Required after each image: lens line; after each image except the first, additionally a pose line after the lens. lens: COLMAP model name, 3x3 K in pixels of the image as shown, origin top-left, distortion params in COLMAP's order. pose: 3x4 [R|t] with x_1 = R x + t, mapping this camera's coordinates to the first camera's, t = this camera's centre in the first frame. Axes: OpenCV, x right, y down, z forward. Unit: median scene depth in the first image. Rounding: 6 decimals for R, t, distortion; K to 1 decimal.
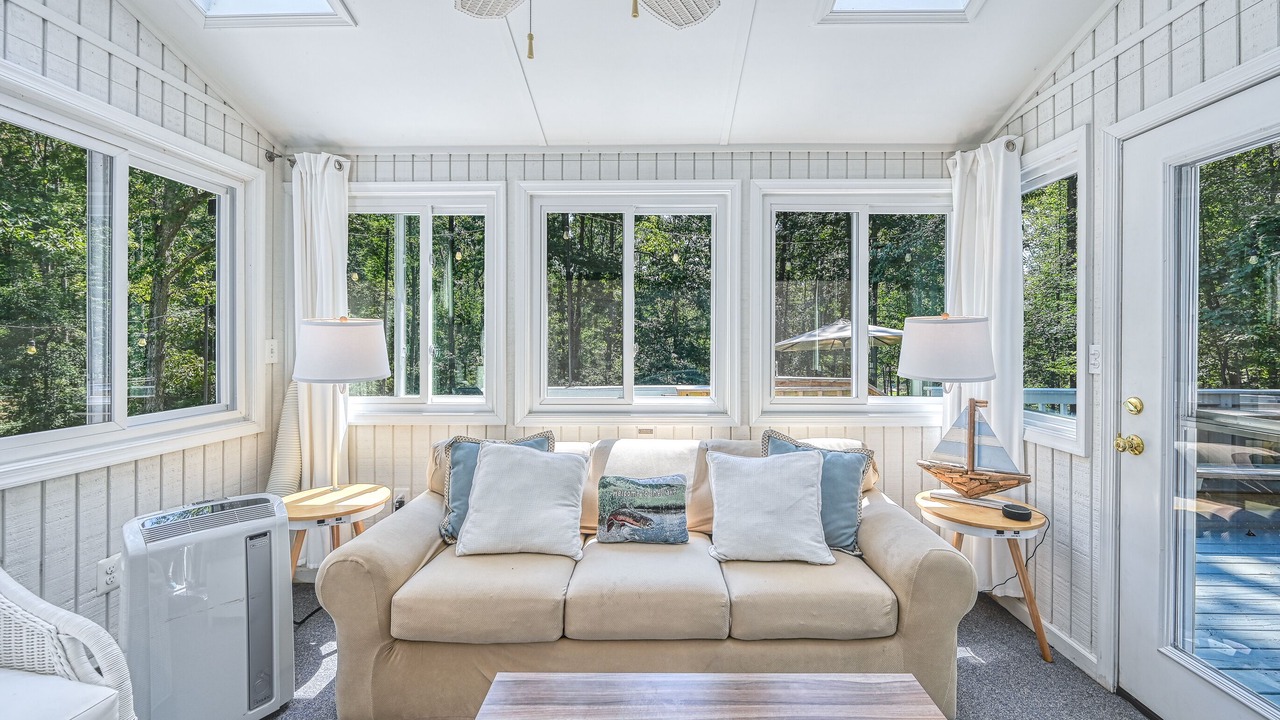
lens RADIAL K [[505.1, 0, 642.9], [0, 505.1, 343.4], [0, 0, 1]] dist [0.001301, 0.000310]
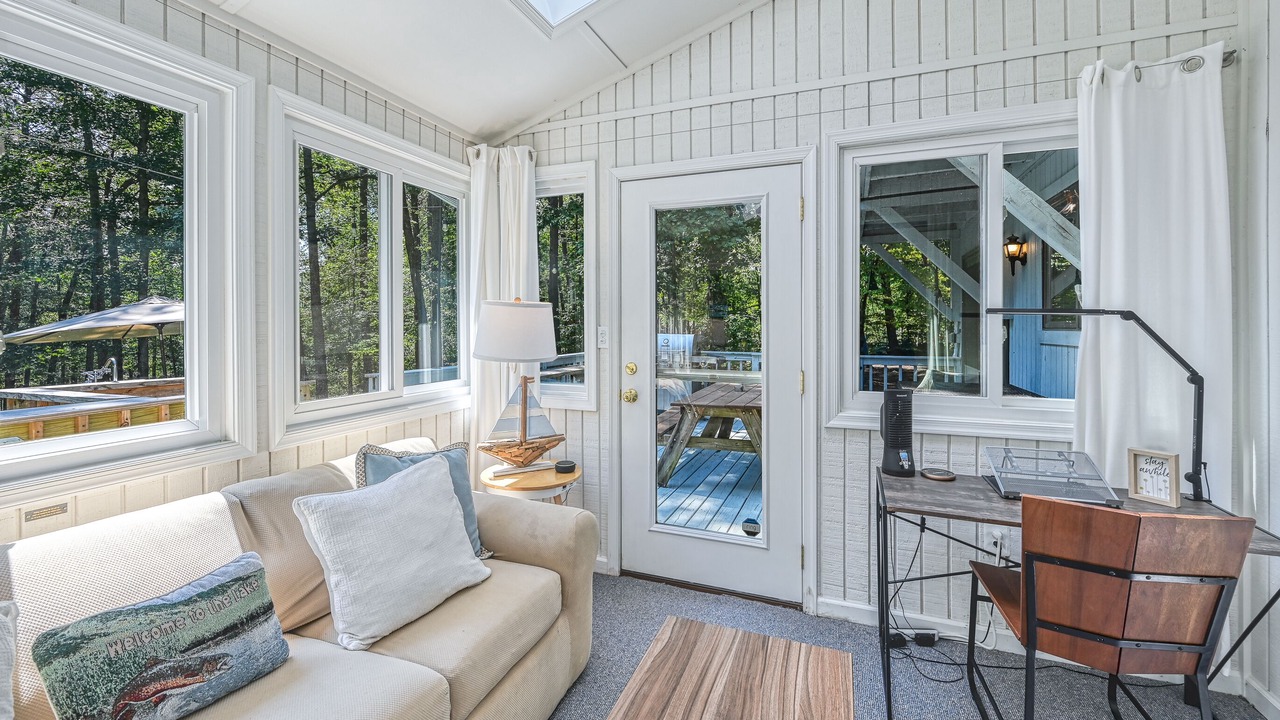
lens RADIAL K [[526.6, 0, 641.2], [0, 526.6, 324.0], [0, 0, 1]] dist [-0.001900, 0.000096]
pose [[0.343905, -0.001127, 0.939004, -0.341682], [0.009626, 0.999951, -0.002325, 0.000967], [-0.938955, 0.009838, 0.343899, 0.368159]]
